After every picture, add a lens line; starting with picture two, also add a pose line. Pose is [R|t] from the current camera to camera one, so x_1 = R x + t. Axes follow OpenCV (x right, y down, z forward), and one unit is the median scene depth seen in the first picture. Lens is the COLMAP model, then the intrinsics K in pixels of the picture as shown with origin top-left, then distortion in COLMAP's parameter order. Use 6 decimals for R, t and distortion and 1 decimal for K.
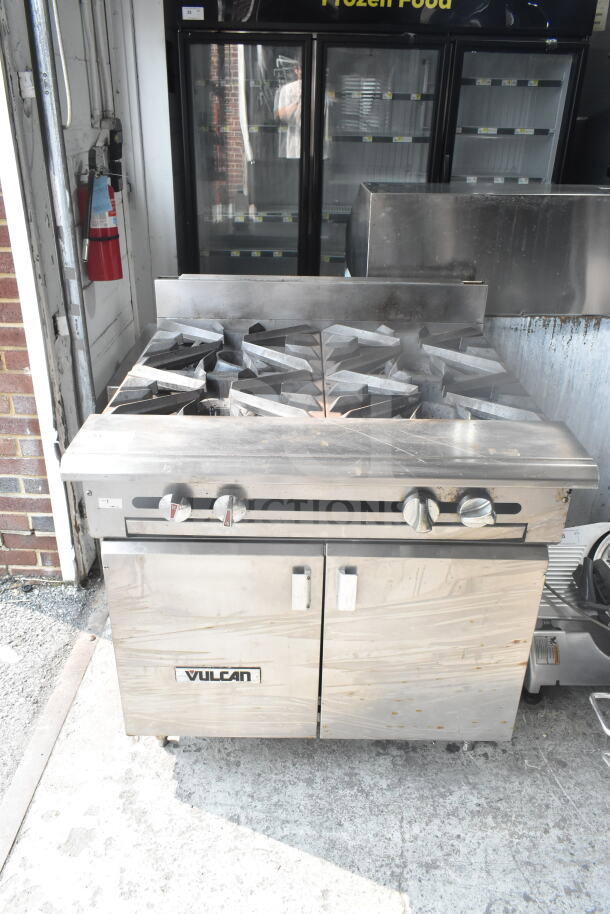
lens RADIAL K [[693.2, 0, 303.6], [0, 693.2, 462.9], [0, 0, 1]] dist [-0.022774, 0.018081]
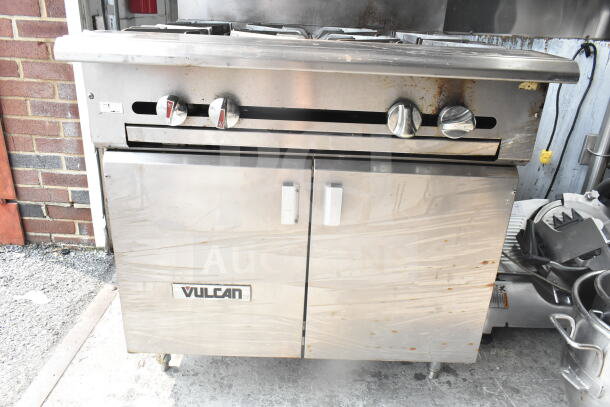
lens RADIAL K [[462.6, 0, 306.7], [0, 462.6, 203.1], [0, 0, 1]] dist [-0.022774, 0.018081]
pose [[0.999447, 0.023140, 0.023892, 0.004267], [-0.021462, 0.997437, -0.068257, 0.191427], [-0.025410, 0.067706, 0.997382, 0.234812]]
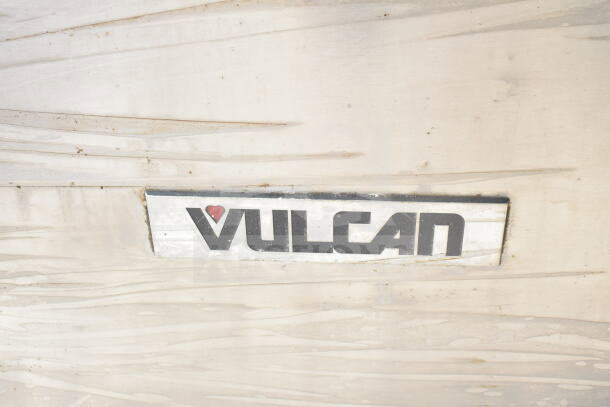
lens RADIAL K [[959.6, 0, 305.0], [0, 959.6, 202.4], [0, 0, 1]] dist [0.001386, 0.000000]
pose [[0.997322, 0.012842, -0.072003, -0.095743], [0.001414, 0.980896, 0.194529, 0.209508], [0.073126, -0.194110, 0.978250, 0.607506]]
